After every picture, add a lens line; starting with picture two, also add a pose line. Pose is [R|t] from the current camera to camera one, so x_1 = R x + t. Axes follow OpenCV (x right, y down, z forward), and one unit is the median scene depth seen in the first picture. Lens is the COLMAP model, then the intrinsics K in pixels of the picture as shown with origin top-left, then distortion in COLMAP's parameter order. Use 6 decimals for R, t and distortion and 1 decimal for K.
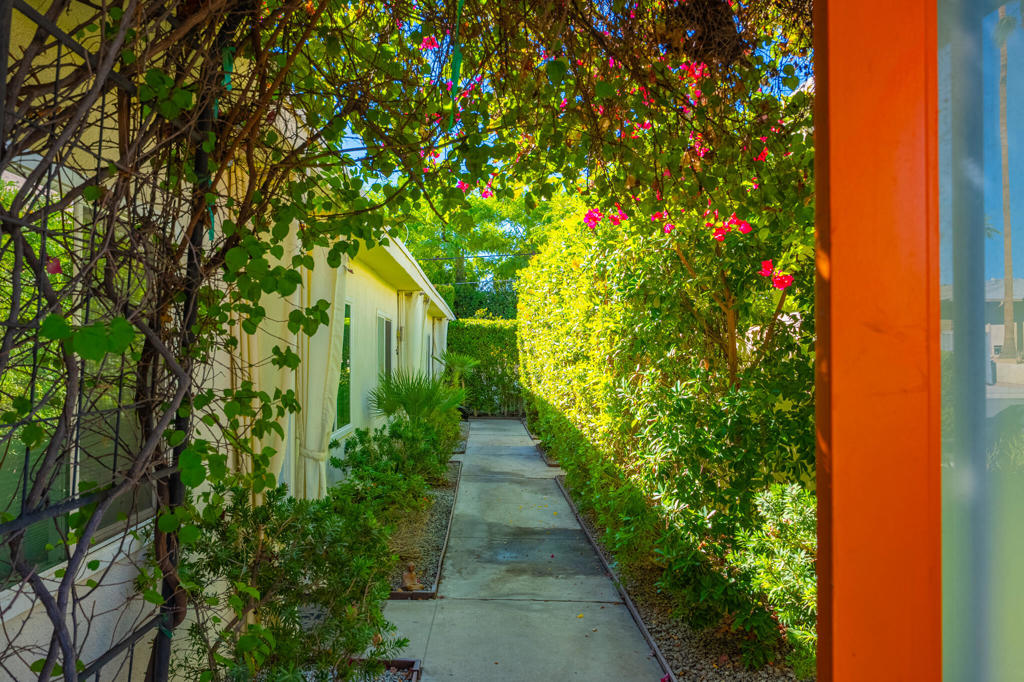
lens RADIAL K [[799.0, 0, 513.2], [0, 799.0, 353.1], [0, 0, 1]] dist [0.005962, 0.000565]
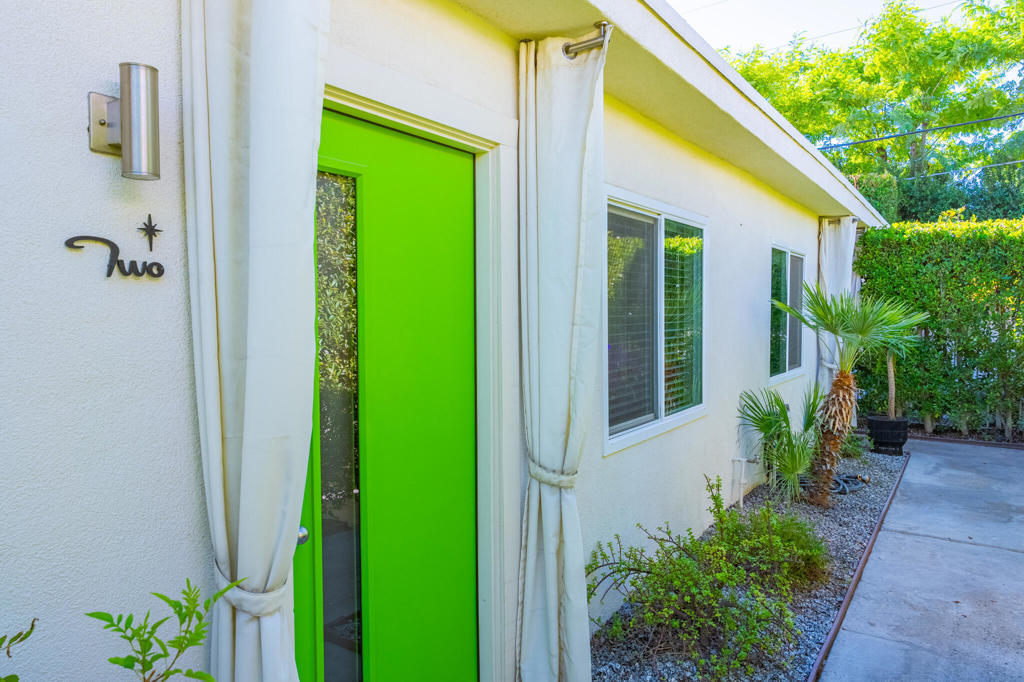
lens RADIAL K [[700.4, 0, 512.0], [0, 700.4, 341.0], [0, 0, 1]] dist [-0.002082, -0.000936]
pose [[0.815162, 0.017943, -0.578955, -0.023793], [0.010671, 0.998885, 0.045981, 0.011186], [0.579135, -0.043660, 0.814062, 1.239427]]
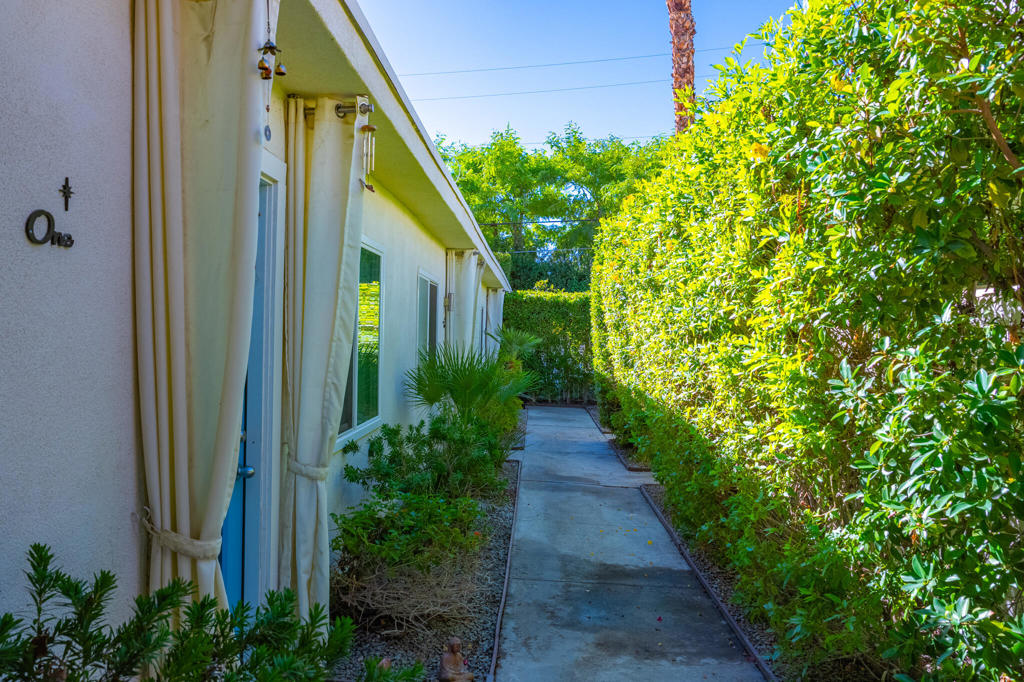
lens RADIAL K [[842.9, 0, 512.0], [0, 842.9, 341.0], [0, 0, 1]] dist [-0.004254, -0.001951]
pose [[0.997559, 0.020333, -0.066803, -0.024698], [-0.019705, 0.999755, 0.010045, 0.007140], [0.066990, -0.008704, 0.997716, 0.194249]]
